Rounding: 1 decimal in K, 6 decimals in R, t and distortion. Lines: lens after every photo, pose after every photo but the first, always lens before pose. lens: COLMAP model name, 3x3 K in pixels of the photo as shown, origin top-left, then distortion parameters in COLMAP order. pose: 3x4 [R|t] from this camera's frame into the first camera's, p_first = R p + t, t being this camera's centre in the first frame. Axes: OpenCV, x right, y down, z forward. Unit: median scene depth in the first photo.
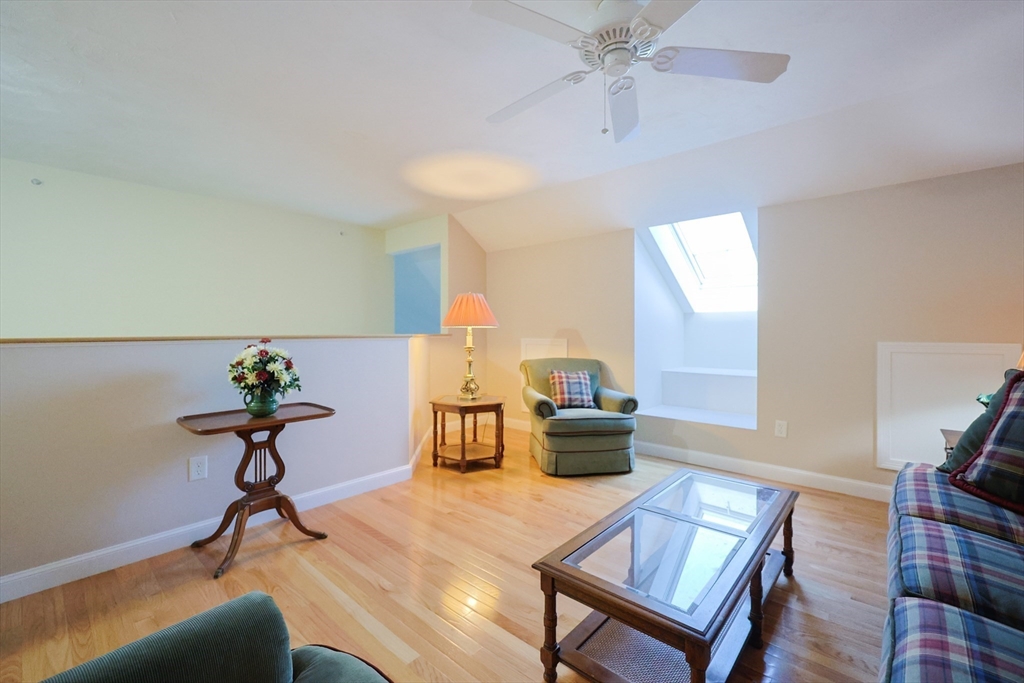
lens RADIAL K [[442.6, 0, 513.8], [0, 442.6, 332.1], [0, 0, 1]] dist [-0.001303, -0.000588]
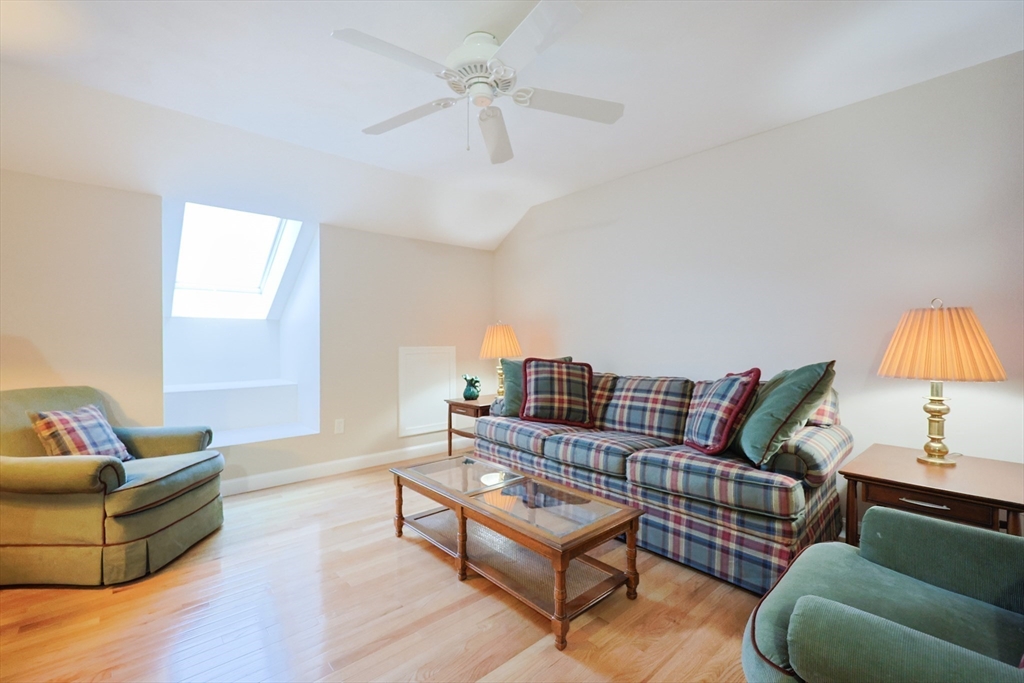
lens RADIAL K [[447.1, 0, 509.2], [0, 447.1, 343.0], [0, 0, 1]] dist [0.001342, 0.000143]
pose [[0.119144, -0.009734, 0.992829, -0.467472], [0.007403, 0.999933, 0.008915, 0.000043], [-0.992849, 0.006288, 0.119208, 0.432928]]
